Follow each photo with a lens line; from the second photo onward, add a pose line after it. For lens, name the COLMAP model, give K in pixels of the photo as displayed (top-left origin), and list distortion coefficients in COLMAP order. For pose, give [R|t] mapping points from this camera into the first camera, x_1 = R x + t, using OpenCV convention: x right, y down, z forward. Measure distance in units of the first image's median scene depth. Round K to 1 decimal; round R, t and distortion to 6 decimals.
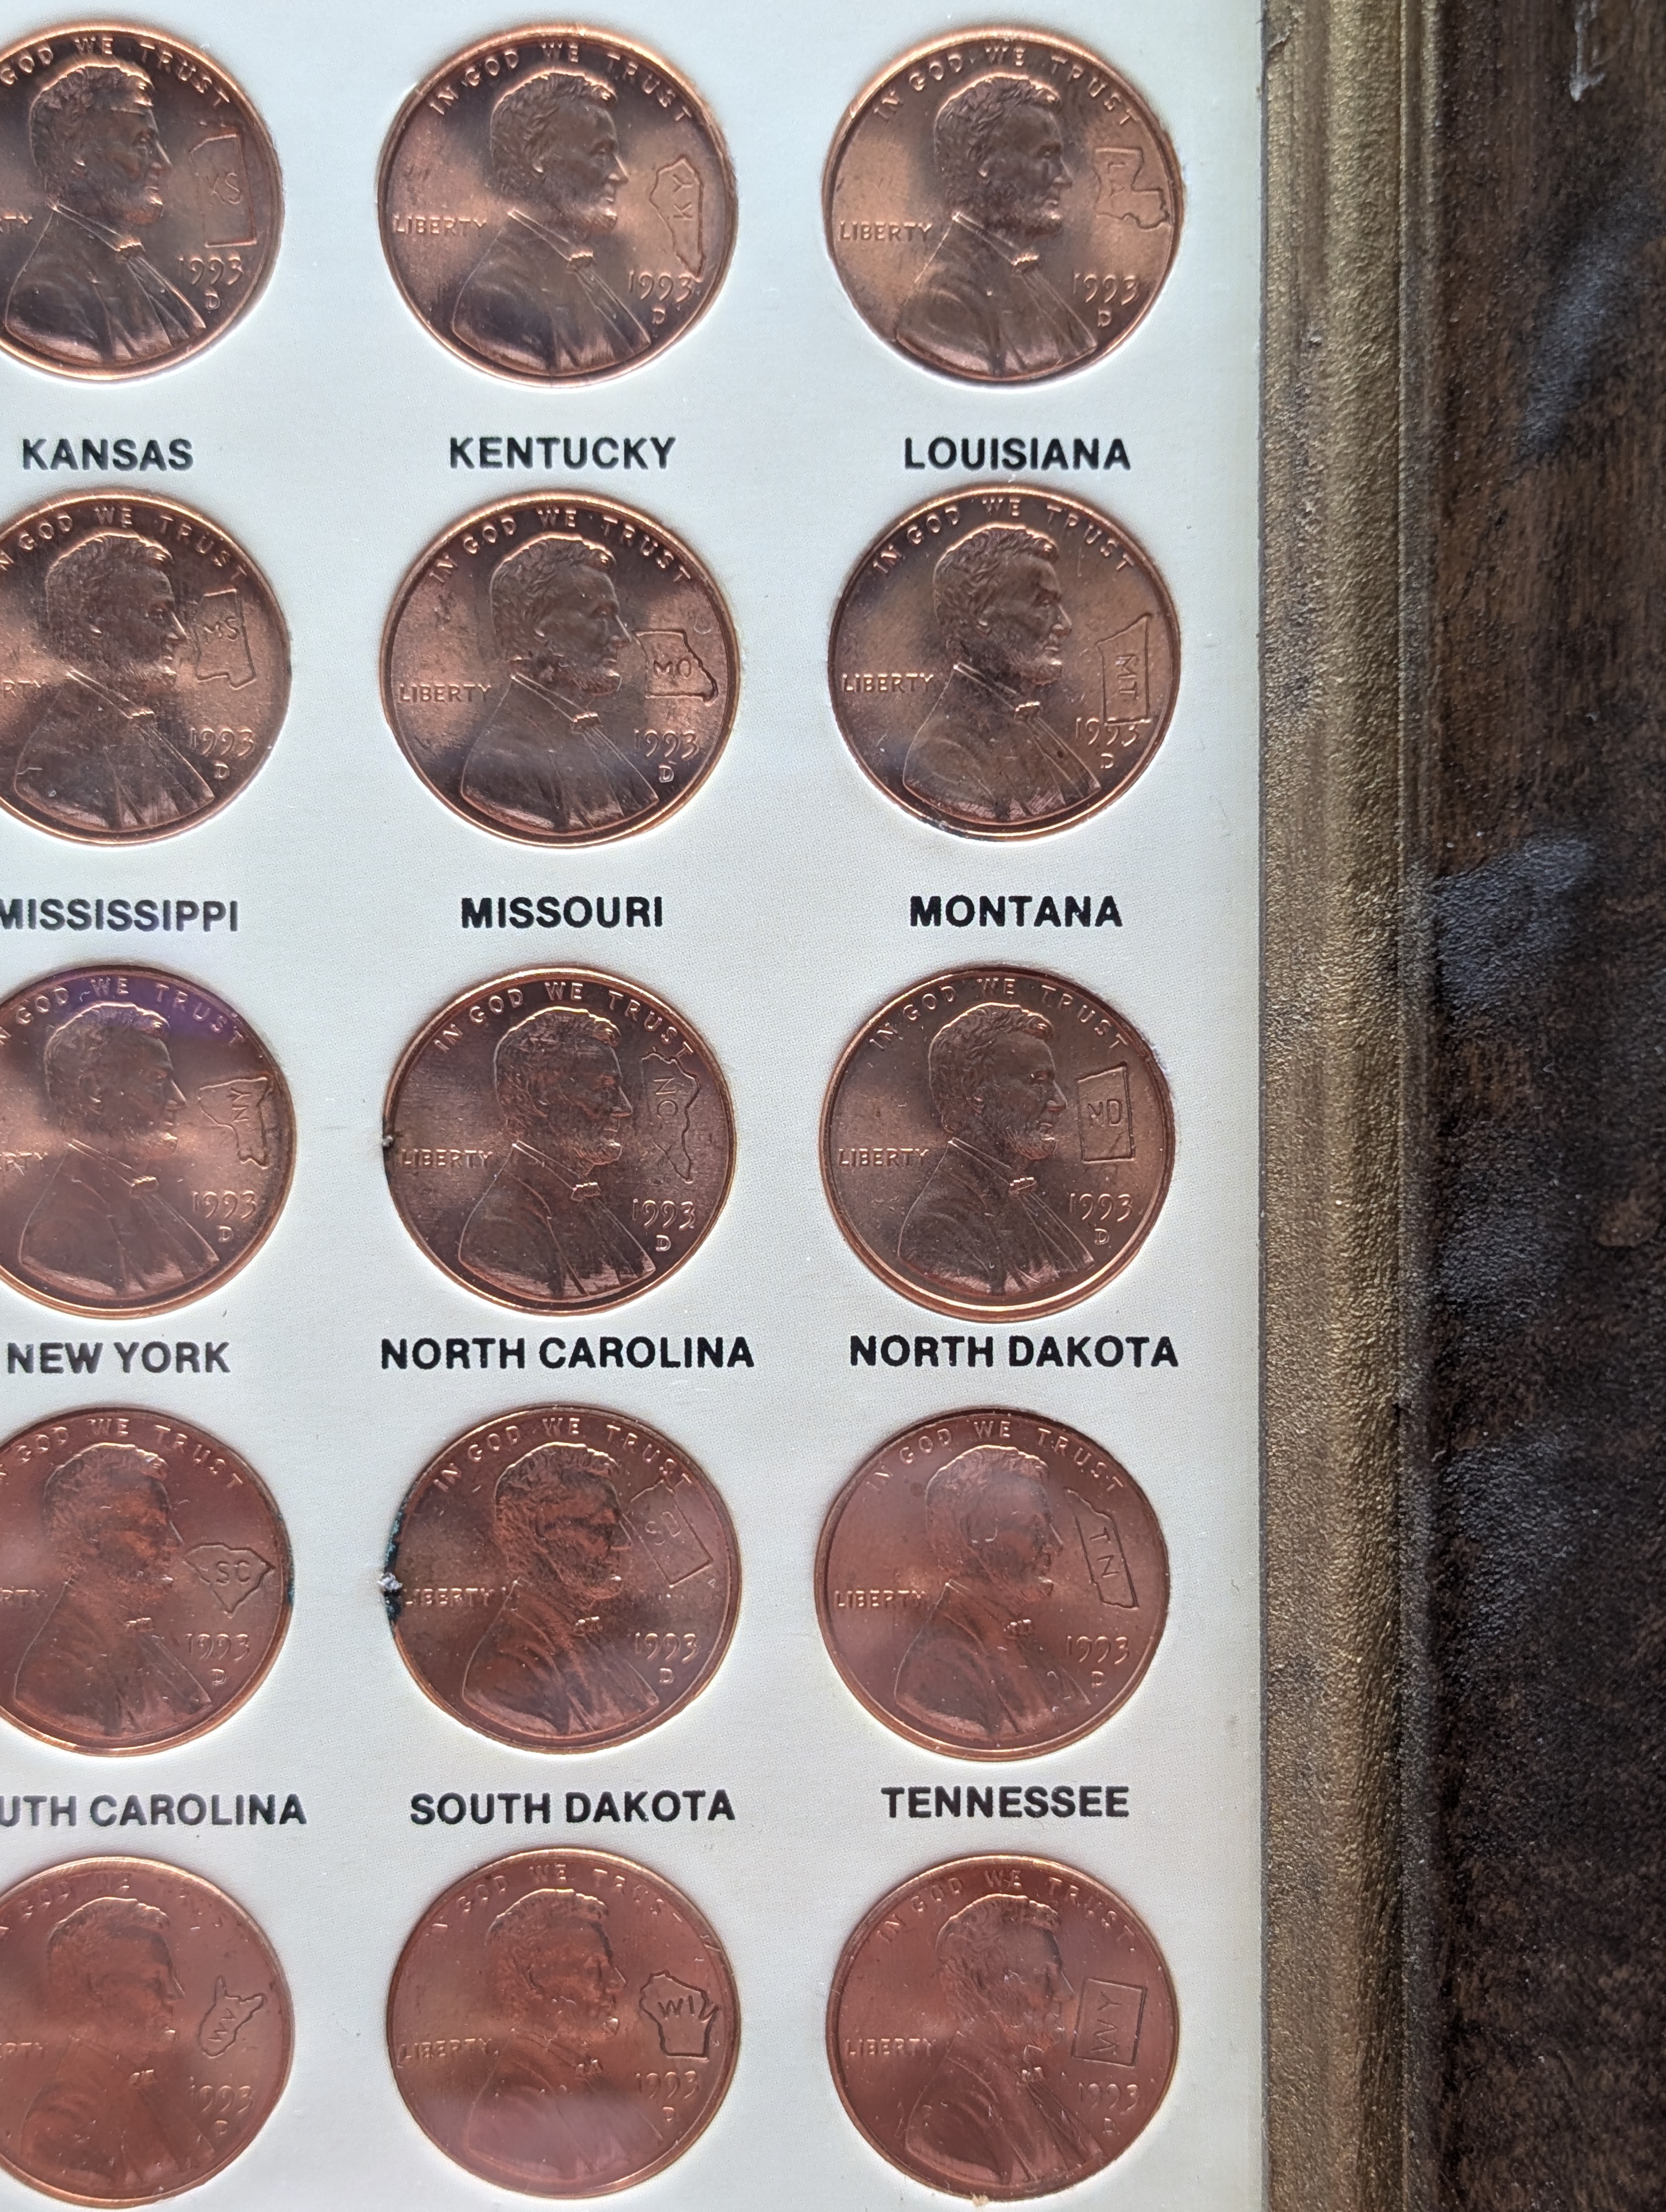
lens RADIAL K [[3151.0, 0, 993.1], [0, 3151.0, 1109.2], [0, 0, 1]] dist [0.183861, -0.569803]
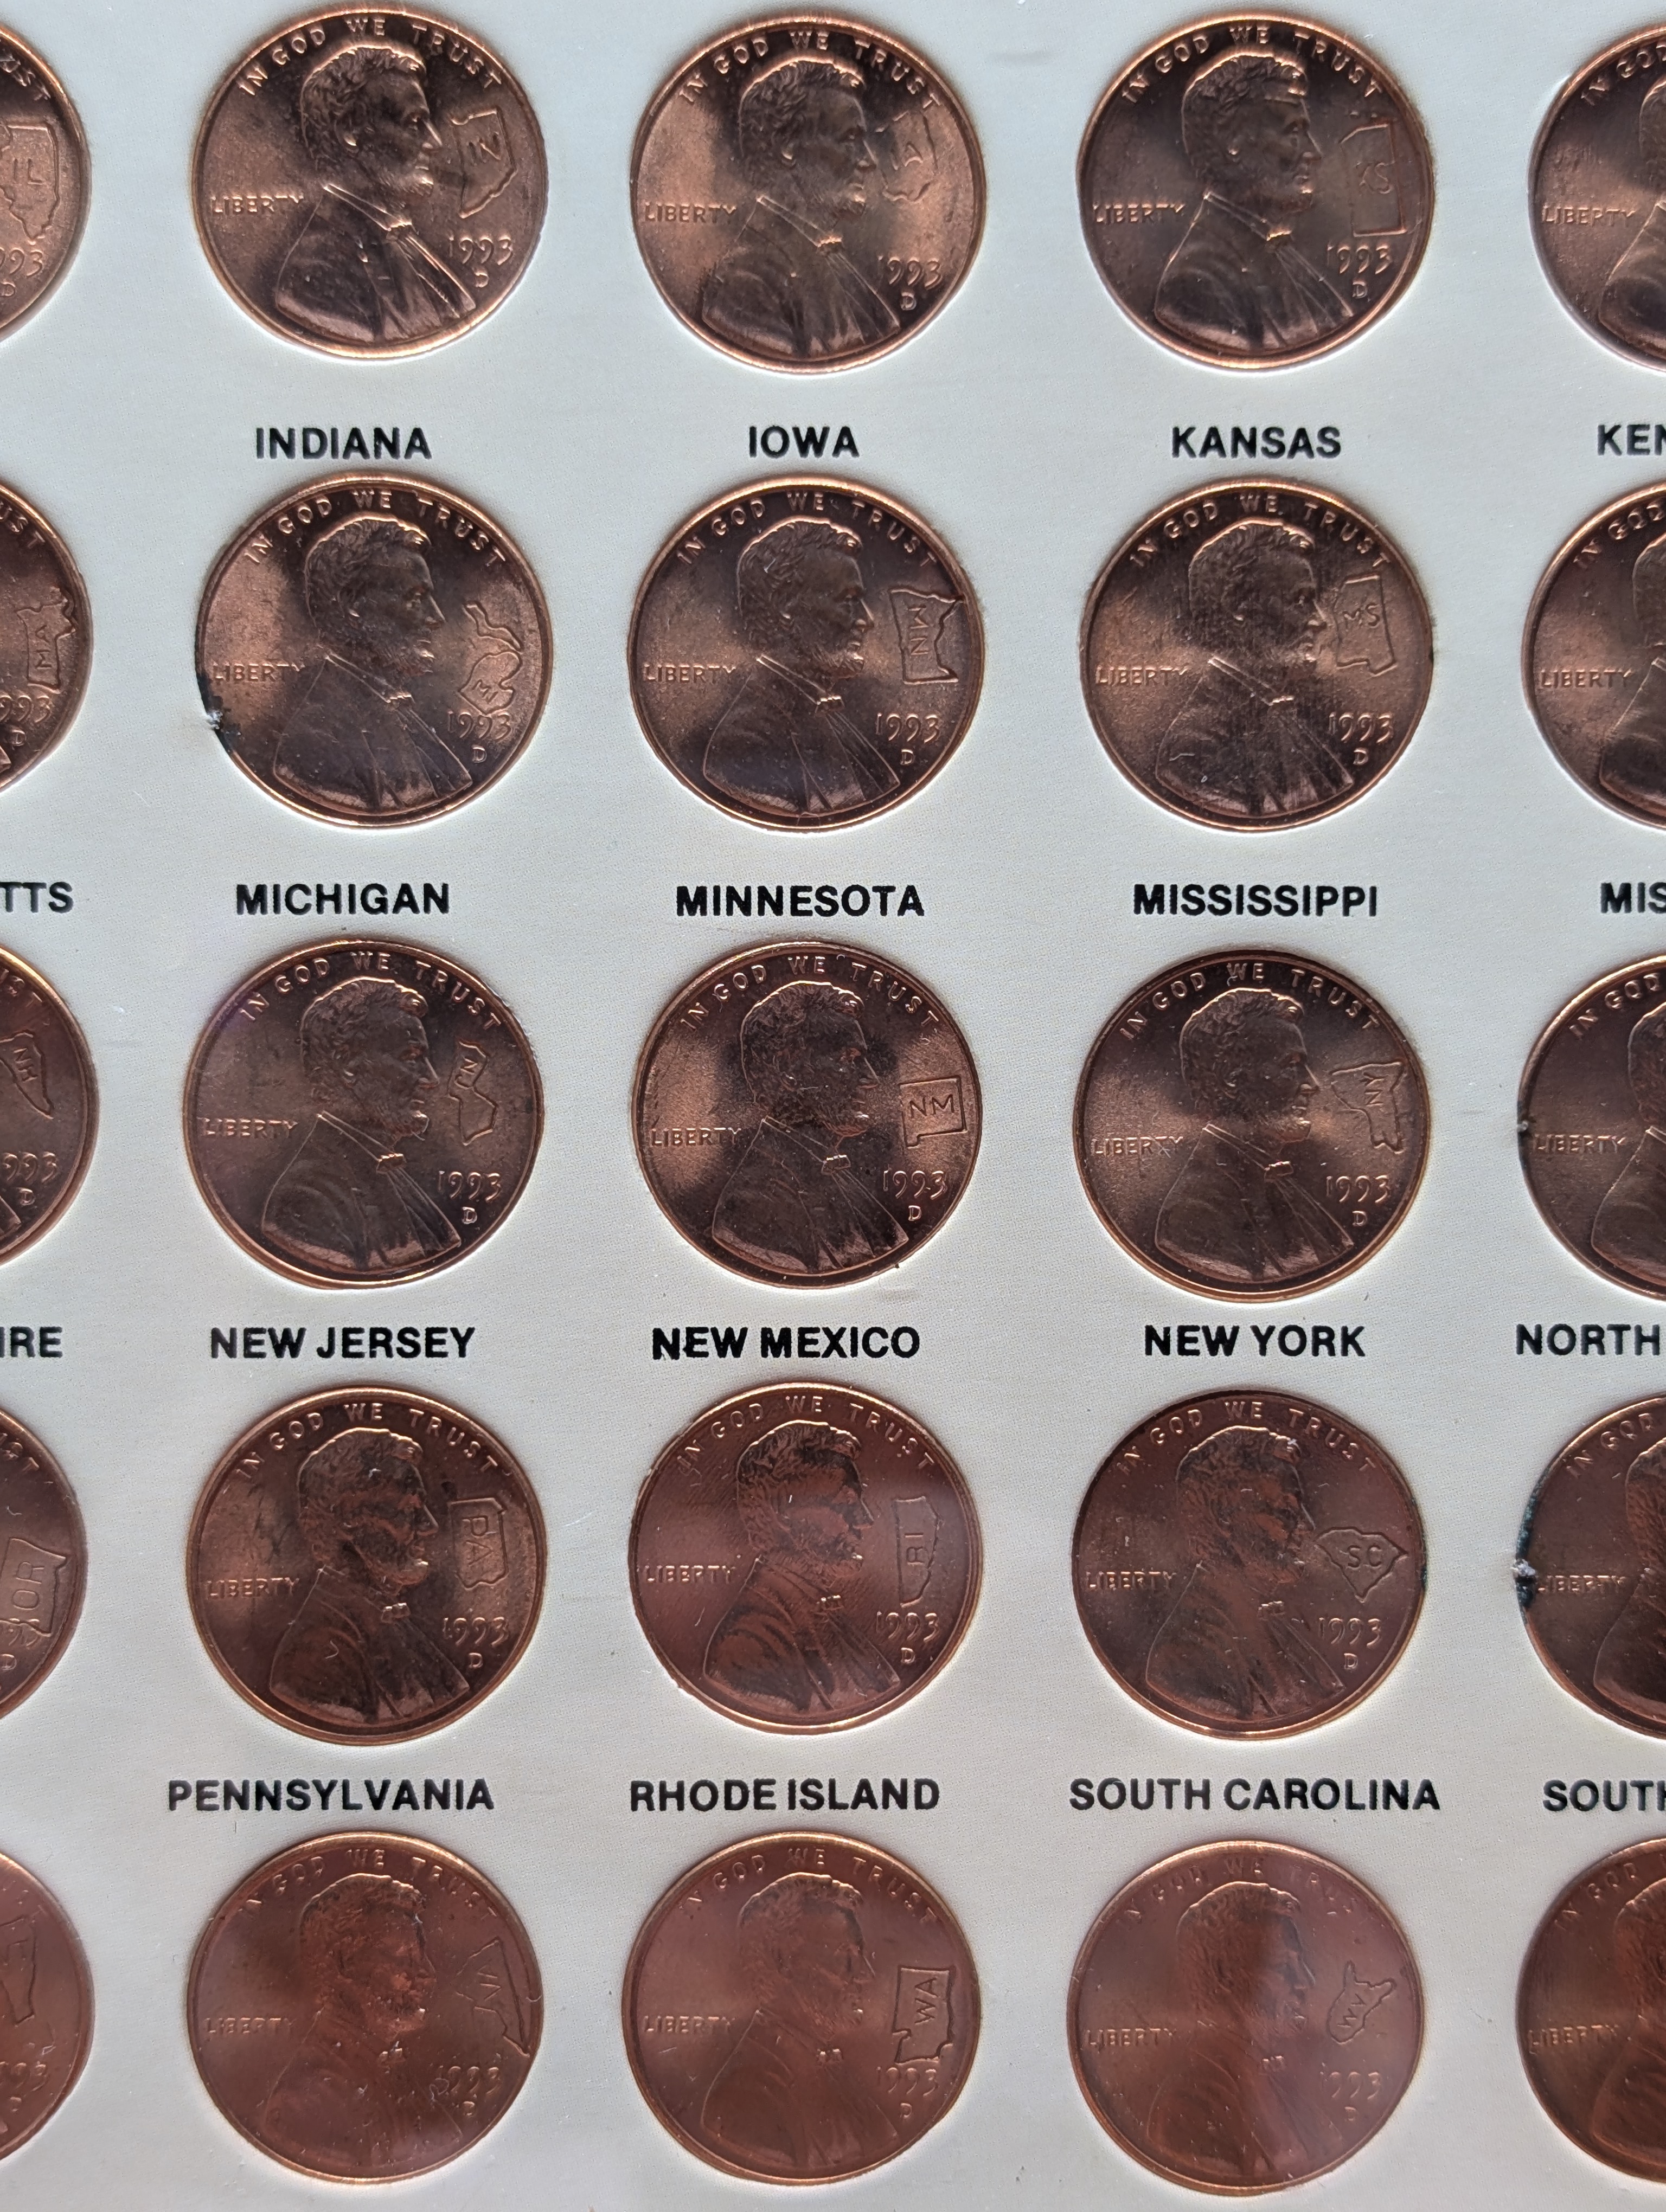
lens RADIAL K [[3160.2, 0, 830.8], [0, 3160.2, 1063.9], [0, 0, 1]] dist [0.177150, -0.699045]
pose [[0.999753, 0.003899, 0.021892, -0.430578], [-0.003695, 0.999949, -0.009352, 0.000561], [-0.021927, 0.009269, 0.999717, 0.002201]]
